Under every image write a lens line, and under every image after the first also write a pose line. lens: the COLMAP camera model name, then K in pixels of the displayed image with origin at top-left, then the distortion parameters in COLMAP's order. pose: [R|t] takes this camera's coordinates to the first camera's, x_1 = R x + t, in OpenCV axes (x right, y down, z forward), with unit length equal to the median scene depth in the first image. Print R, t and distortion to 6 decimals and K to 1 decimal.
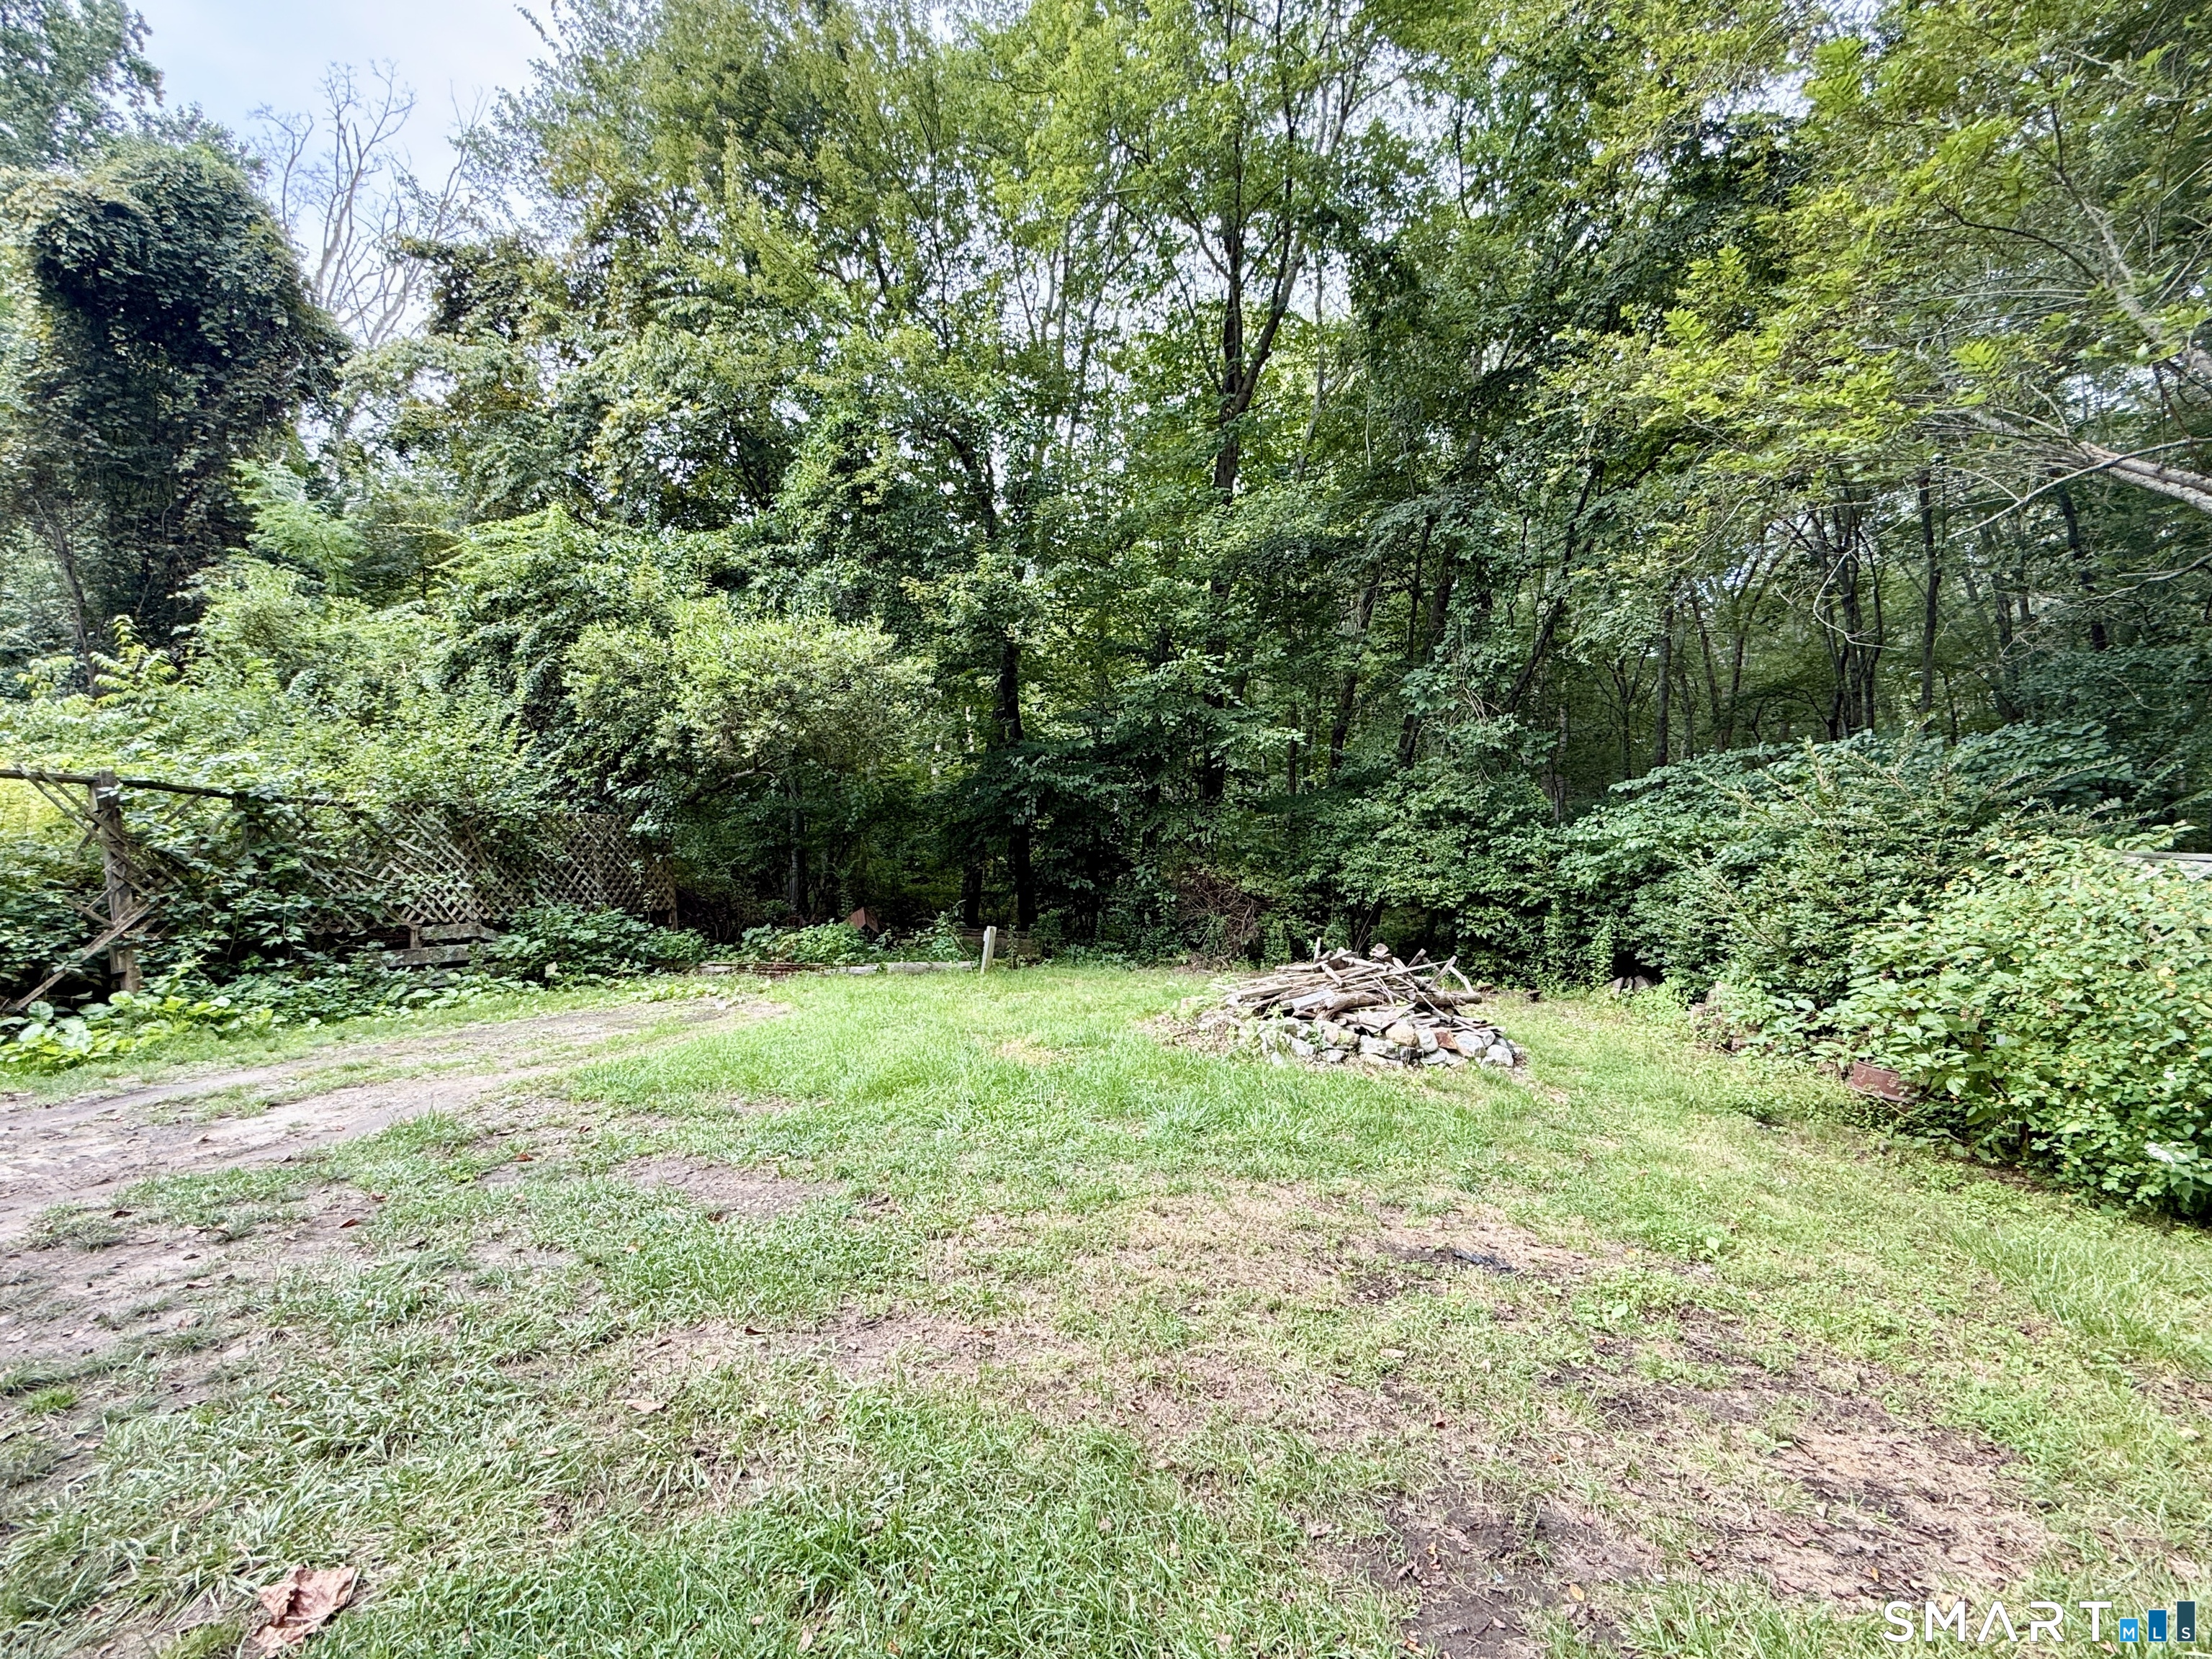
lens RADIAL K [[877.9, 0, 1105.1], [0, 877.9, 829.7], [0, 0, 1]] dist [-0.003199, 0.000380]
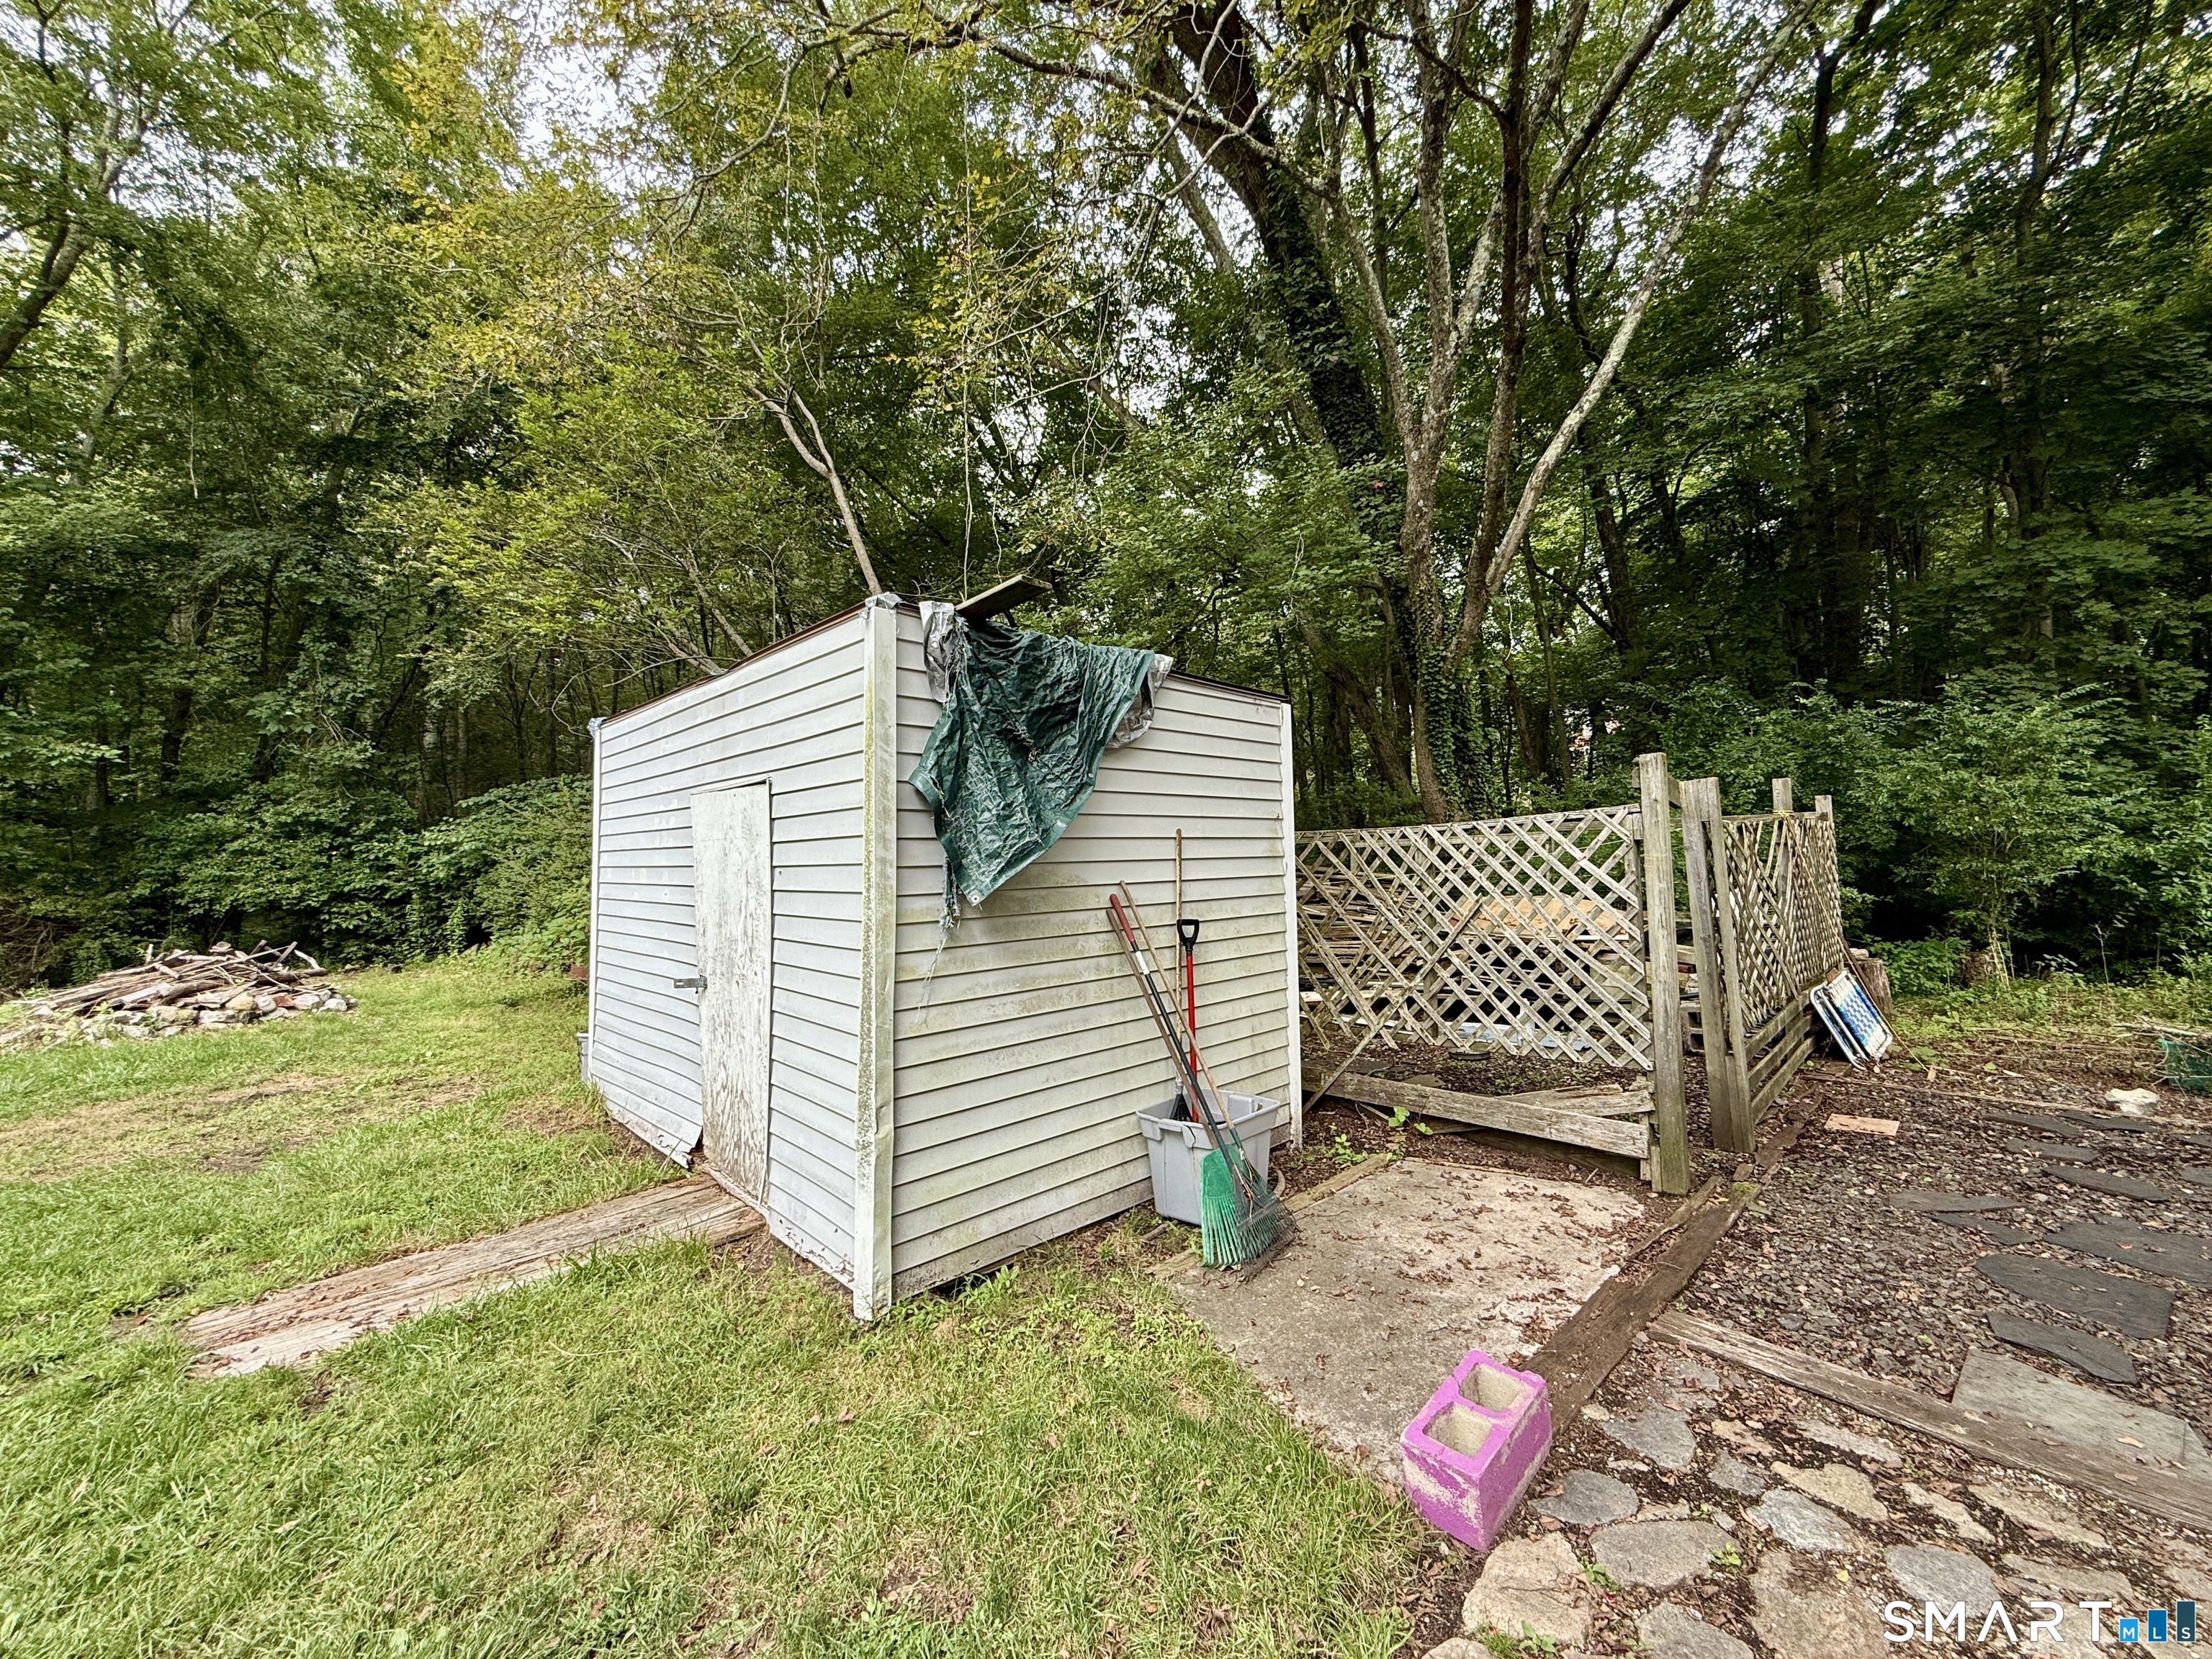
lens RADIAL K [[877.9, 0, 1104.7], [0, 877.9, 830.2], [0, 0, 1]] dist [-0.003199, 0.000380]
pose [[0.481820, -0.038897, 0.875407, -0.111982], [0.018349, 0.999243, 0.034300, -0.032829], [-0.876078, -0.000464, 0.482169, -0.477233]]
